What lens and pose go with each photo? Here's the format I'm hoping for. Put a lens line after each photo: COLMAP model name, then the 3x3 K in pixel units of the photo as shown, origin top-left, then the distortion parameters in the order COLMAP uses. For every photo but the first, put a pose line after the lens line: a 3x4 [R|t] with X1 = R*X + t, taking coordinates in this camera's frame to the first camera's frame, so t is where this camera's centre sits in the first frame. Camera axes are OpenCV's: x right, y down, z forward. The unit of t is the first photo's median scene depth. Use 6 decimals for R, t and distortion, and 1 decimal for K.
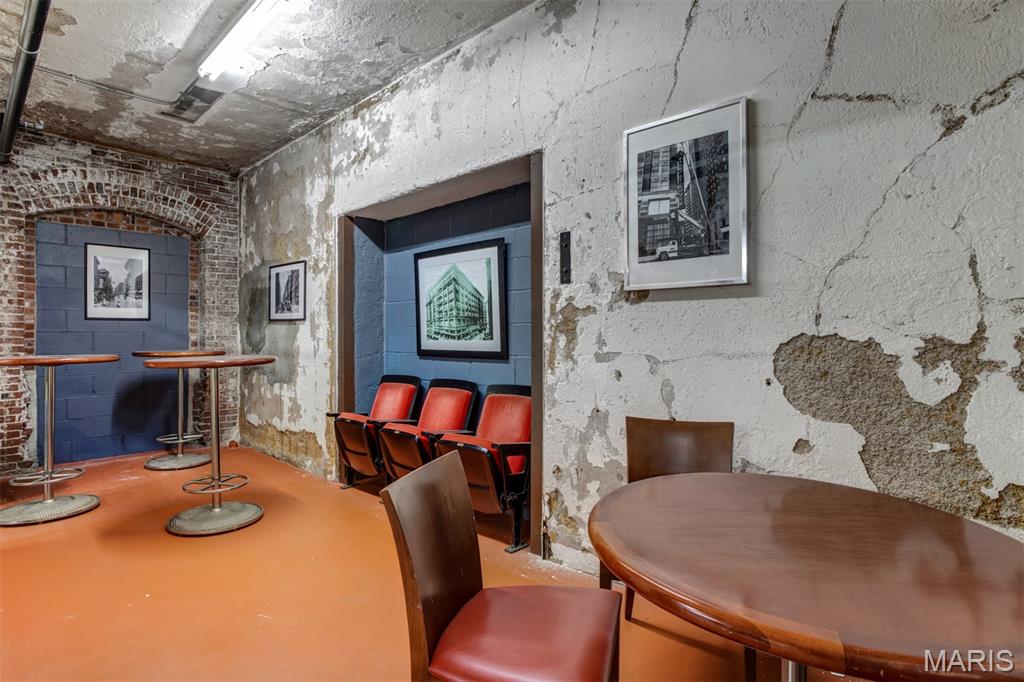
lens RADIAL K [[506.3, 0, 497.2], [0, 506.3, 350.0], [0, 0, 1]] dist [-0.042268, 0.038926]
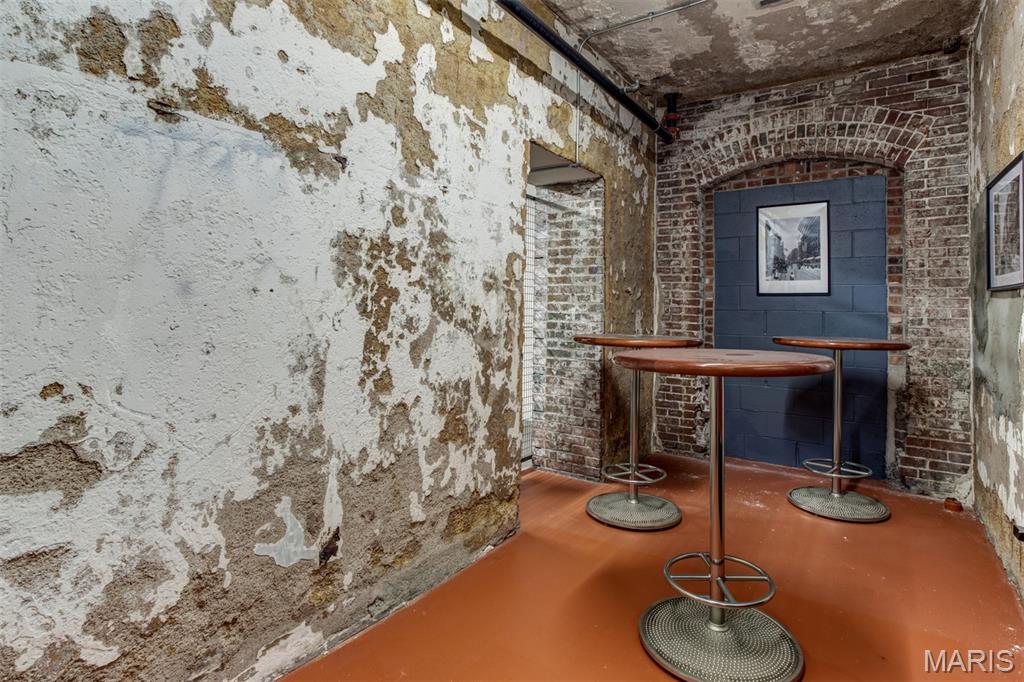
lens RADIAL K [[533.3, 0, 514.4], [0, 533.3, 287.8], [0, 0, 1]] dist [-0.044446, 0.047574]
pose [[0.175808, -0.037097, -0.983725, -0.003307], [-0.048355, 0.997758, -0.046268, -0.012479], [0.983236, 0.055702, 0.173620, 0.437400]]
